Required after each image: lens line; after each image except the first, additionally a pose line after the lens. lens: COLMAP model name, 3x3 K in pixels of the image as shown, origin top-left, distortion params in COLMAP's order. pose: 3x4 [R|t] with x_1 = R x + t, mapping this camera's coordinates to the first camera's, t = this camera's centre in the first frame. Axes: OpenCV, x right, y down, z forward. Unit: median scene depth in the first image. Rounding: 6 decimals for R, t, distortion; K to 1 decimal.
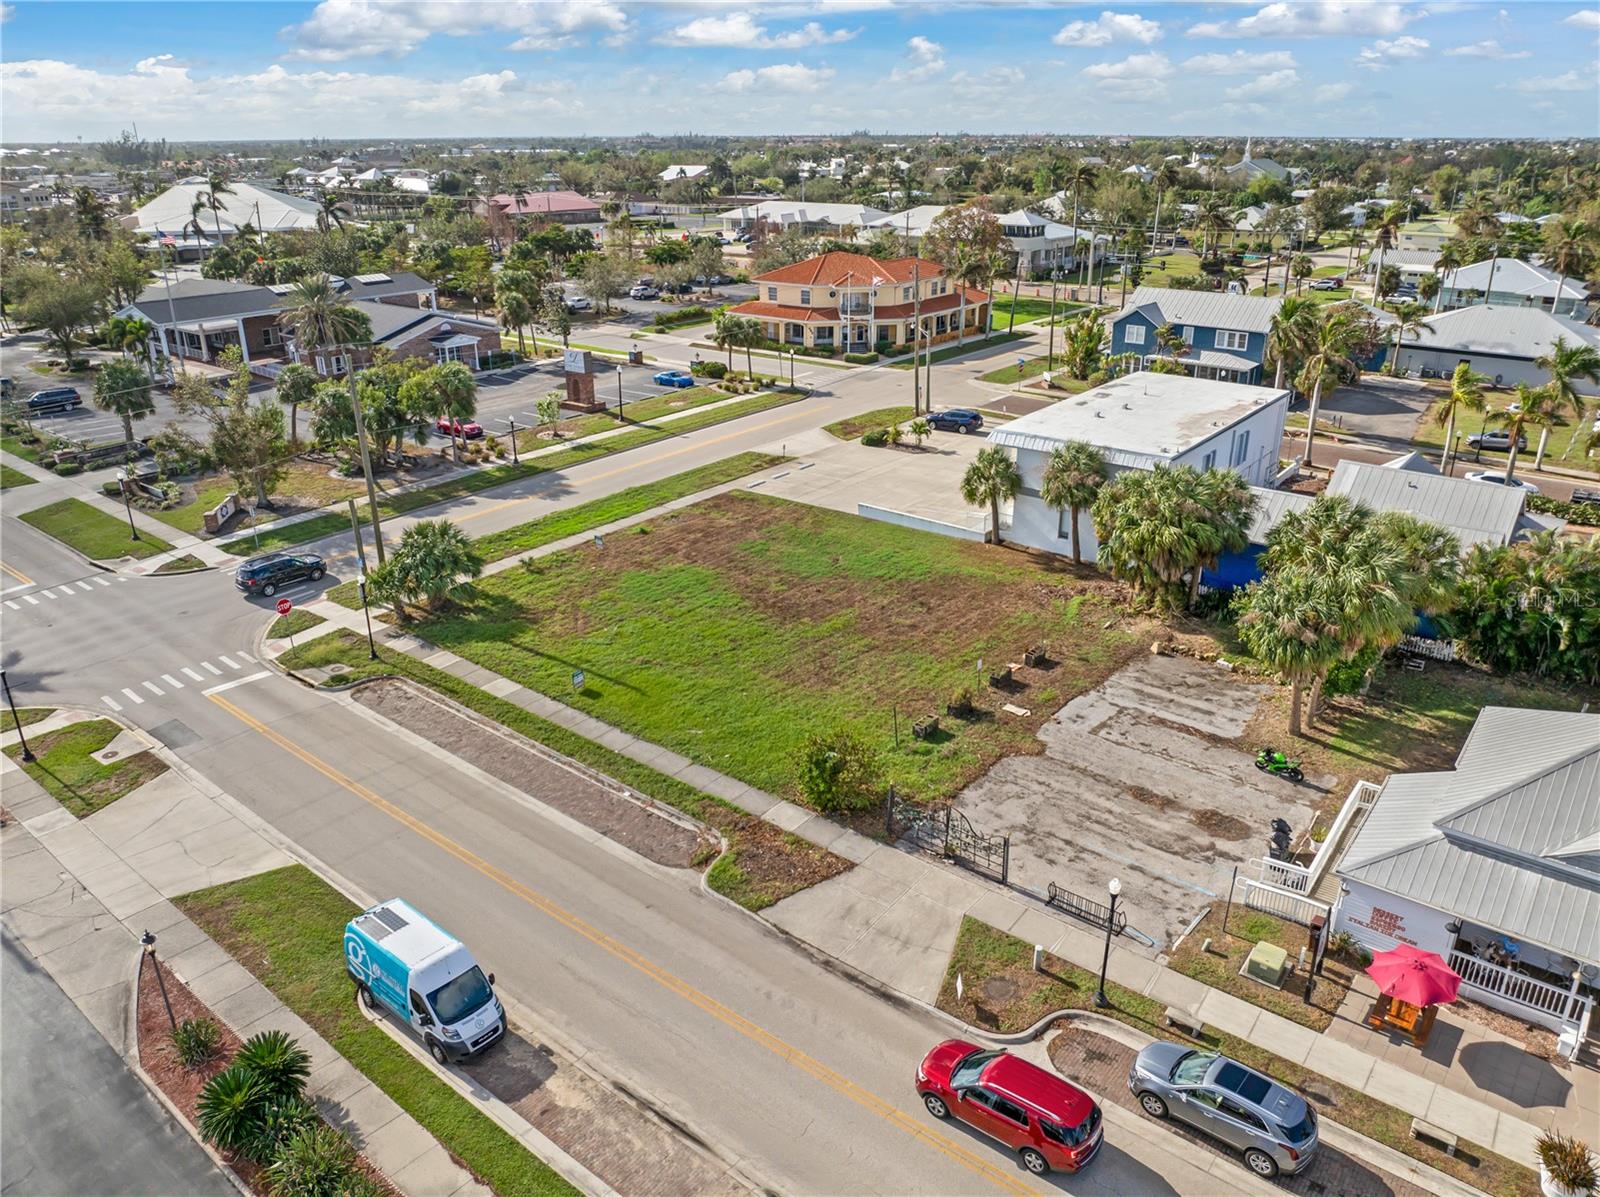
lens RADIAL K [[1113.0, 0, 814.8], [0, 1113.0, 598.2], [0, 0, 1]] dist [-0.029642, -0.002512]
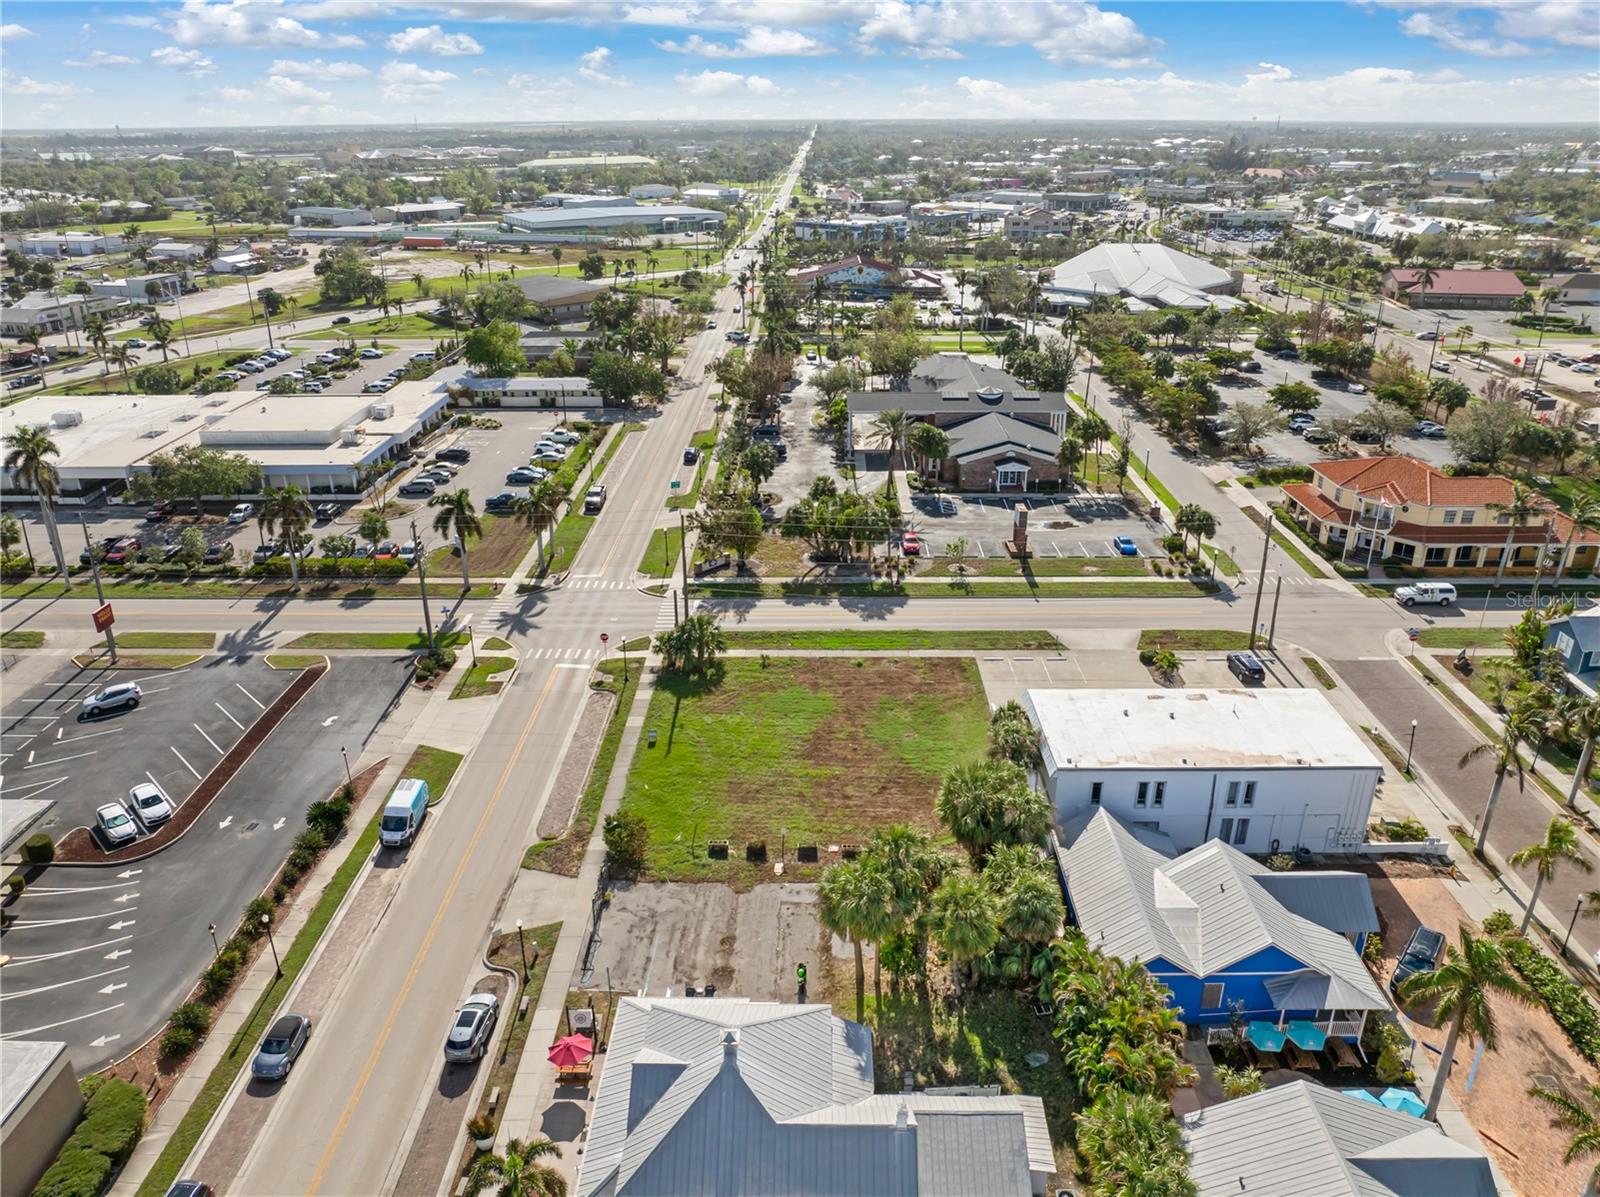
lens RADIAL K [[1113.0, 0, 814.8], [0, 1113.0, 598.2], [0, 0, 1]] dist [-0.029642, -0.002512]
pose [[0.617934, 0.316767, -0.719595, 0.854824], [-0.307635, 0.939690, 0.149479, -0.352208], [0.723546, 0.129005, 0.678114, -0.034057]]
